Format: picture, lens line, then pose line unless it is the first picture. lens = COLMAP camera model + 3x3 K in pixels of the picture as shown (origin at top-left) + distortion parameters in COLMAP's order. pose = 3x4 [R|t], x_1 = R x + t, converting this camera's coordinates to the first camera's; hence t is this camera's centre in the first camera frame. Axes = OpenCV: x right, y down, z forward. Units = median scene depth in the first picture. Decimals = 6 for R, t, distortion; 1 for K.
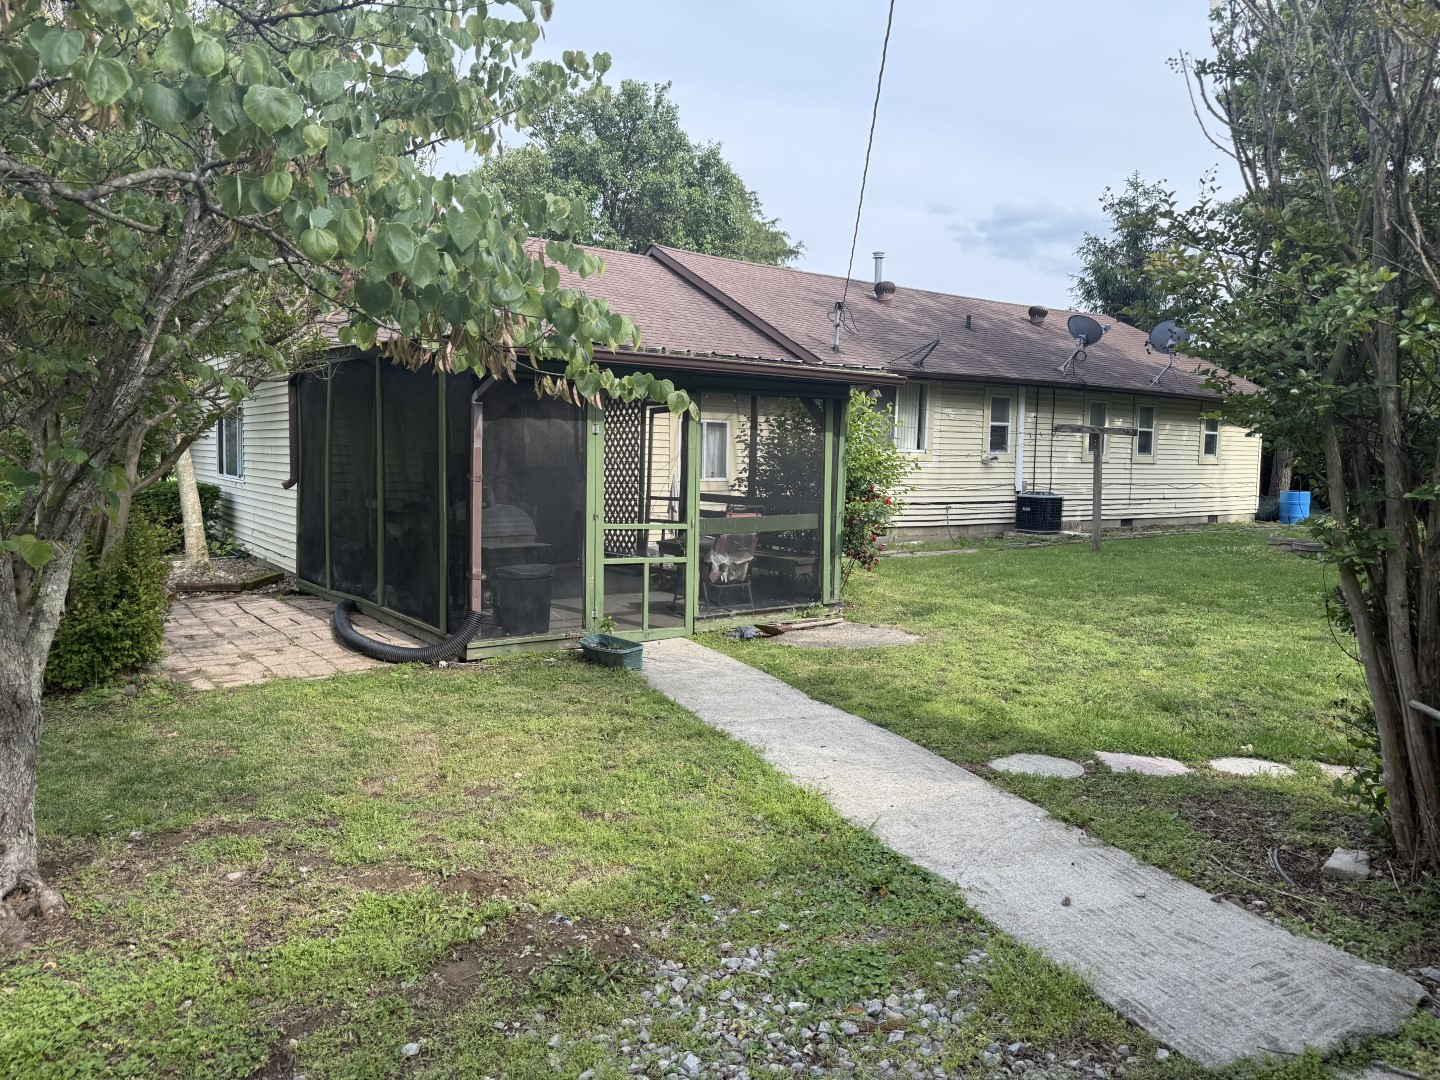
lens RADIAL K [[991.9, 0, 719.8], [0, 991.9, 541.6], [0, 0, 1]] dist [0.000068, 0.000496]
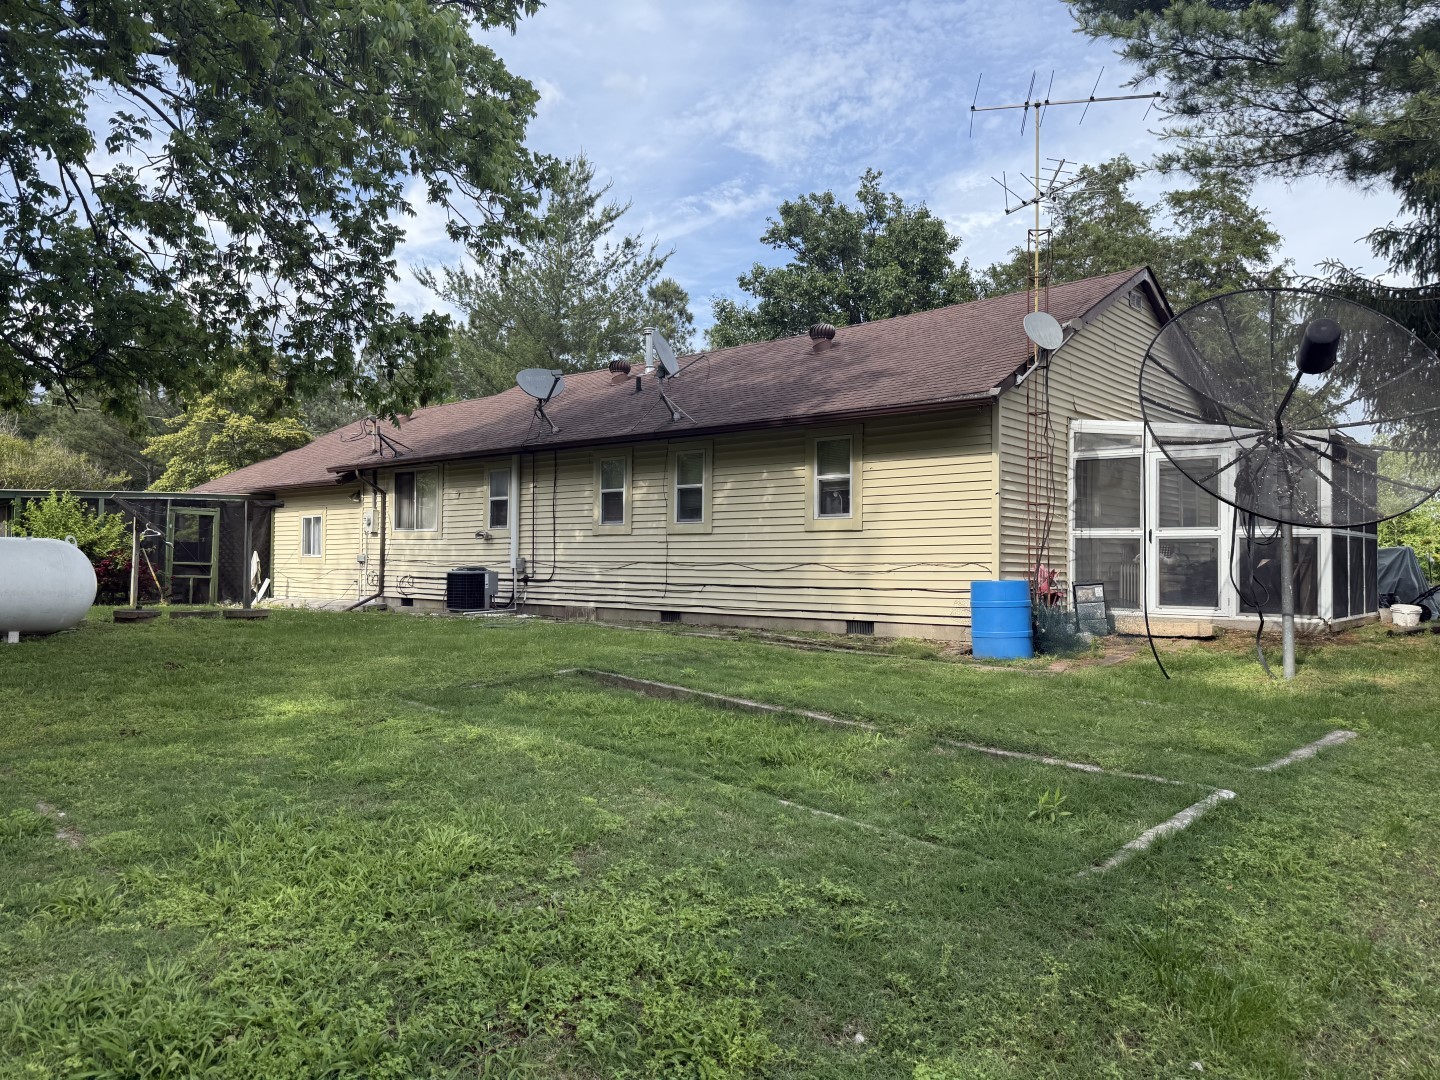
lens RADIAL K [[991.9, 0, 719.4], [0, 991.9, 540.1], [0, 0, 1]] dist [0.000068, 0.000496]
pose [[0.245464, -0.003711, -0.969399, 1.260289], [-0.052304, 0.998485, -0.017067, -0.072457], [0.967994, 0.054893, 0.244898, 0.966489]]
